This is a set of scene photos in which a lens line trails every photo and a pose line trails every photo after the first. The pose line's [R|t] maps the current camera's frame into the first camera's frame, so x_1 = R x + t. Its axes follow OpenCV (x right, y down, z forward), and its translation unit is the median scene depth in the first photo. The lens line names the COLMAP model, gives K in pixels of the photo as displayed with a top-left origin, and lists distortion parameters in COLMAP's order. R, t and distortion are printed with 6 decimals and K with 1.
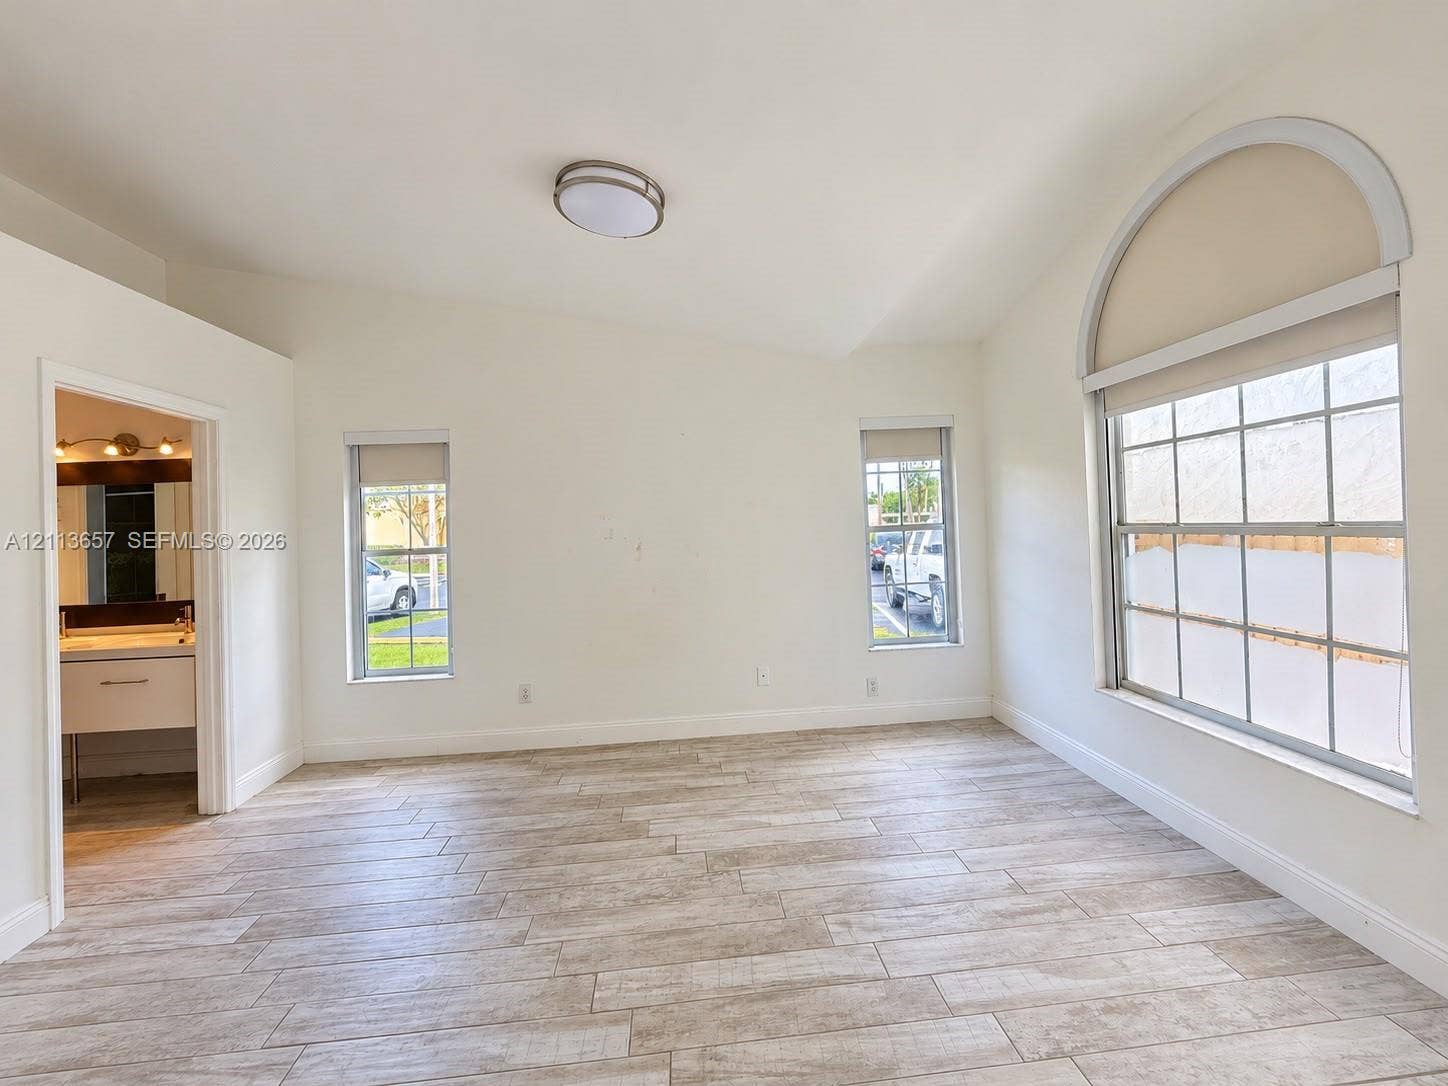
lens RADIAL K [[586.7, 0, 725.5], [0, 586.7, 521.4], [0, 0, 1]] dist [-0.011033, 0.000051]
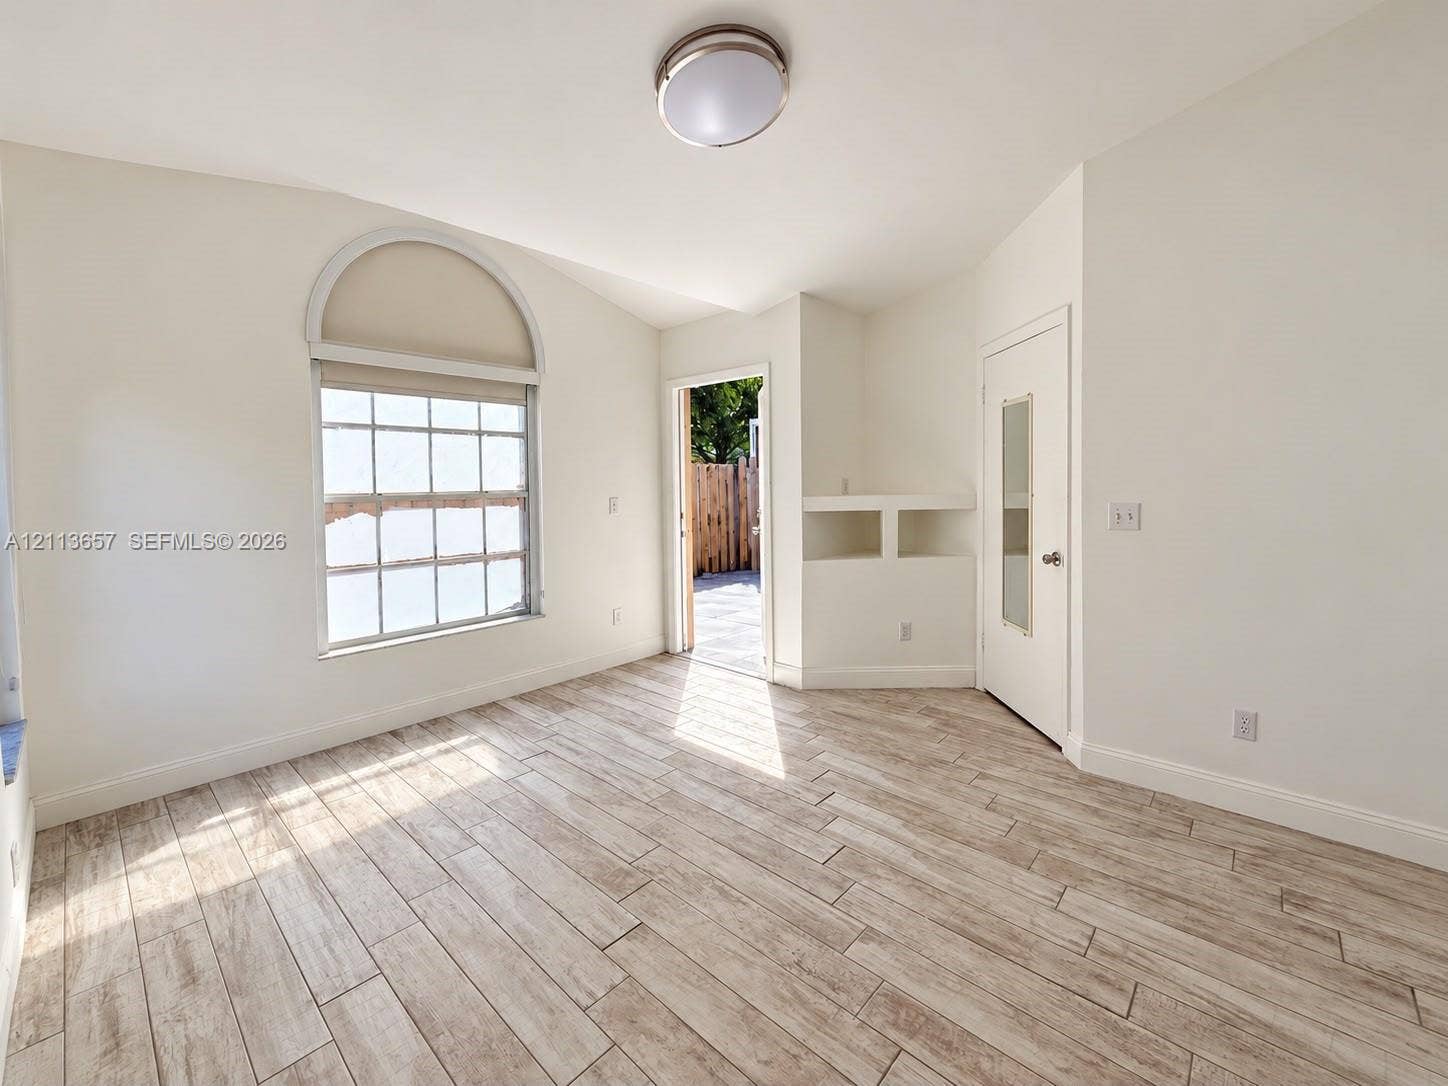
lens RADIAL K [[586.7, 0, 725.5], [0, 586.7, 521.4], [0, 0, 1]] dist [-0.011033, 0.000051]
pose [[-0.683188, -0.005554, 0.730221, -0.716028], [0.025721, 0.999168, 0.031664, 0.048857], [-0.729789, 0.040415, -0.682477, 1.469290]]
